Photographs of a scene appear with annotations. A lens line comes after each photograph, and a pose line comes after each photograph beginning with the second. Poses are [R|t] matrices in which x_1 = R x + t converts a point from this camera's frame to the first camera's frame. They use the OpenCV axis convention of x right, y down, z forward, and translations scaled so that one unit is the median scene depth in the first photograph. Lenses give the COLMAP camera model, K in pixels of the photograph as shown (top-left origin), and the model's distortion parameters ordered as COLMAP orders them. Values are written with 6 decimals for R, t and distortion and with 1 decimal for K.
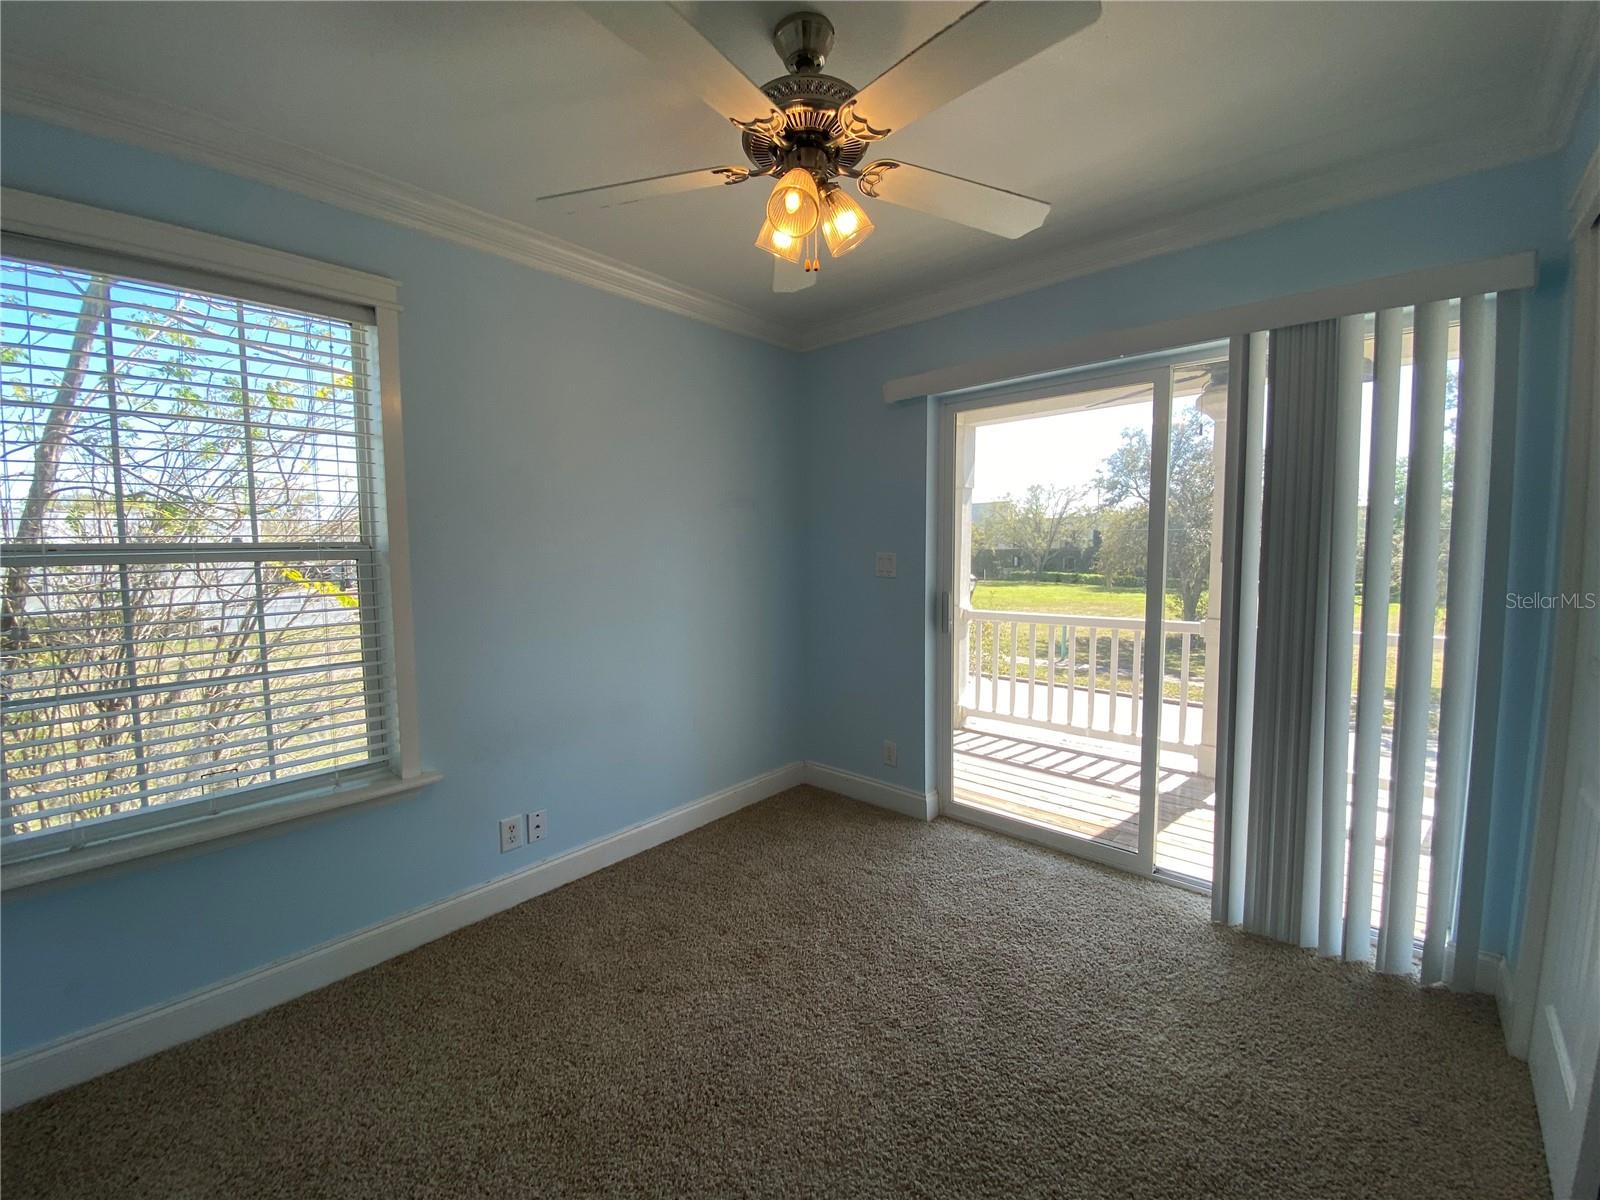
lens RADIAL K [[648.7, 0, 799.8], [0, 648.7, 595.9], [0, 0, 1]] dist [0.017045, -0.018592]
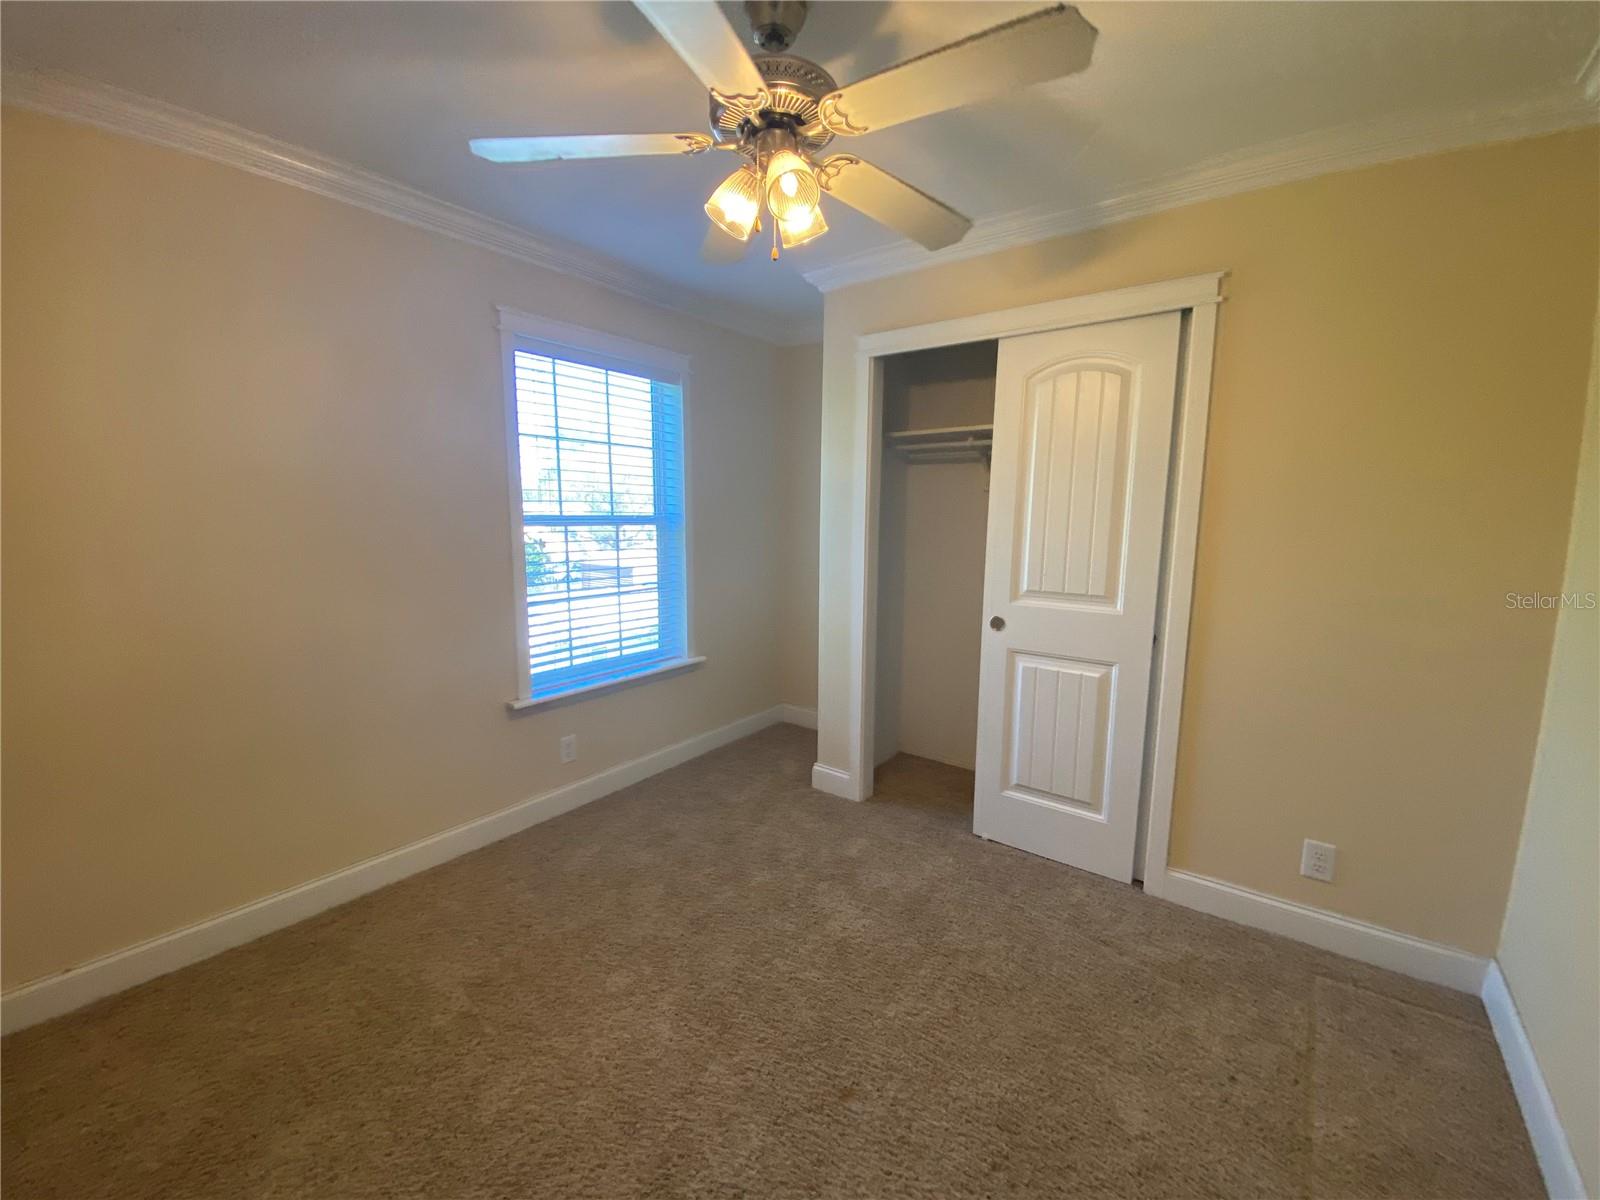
lens RADIAL K [[648.7, 0, 799.8], [0, 648.7, 595.9], [0, 0, 1]] dist [0.017045, -0.018592]
pose [[0.994733, 0.020558, 0.100420, -0.118512], [-0.026283, 0.998084, 0.056018, 0.004042], [-0.099076, -0.058362, 0.993367, -0.167745]]
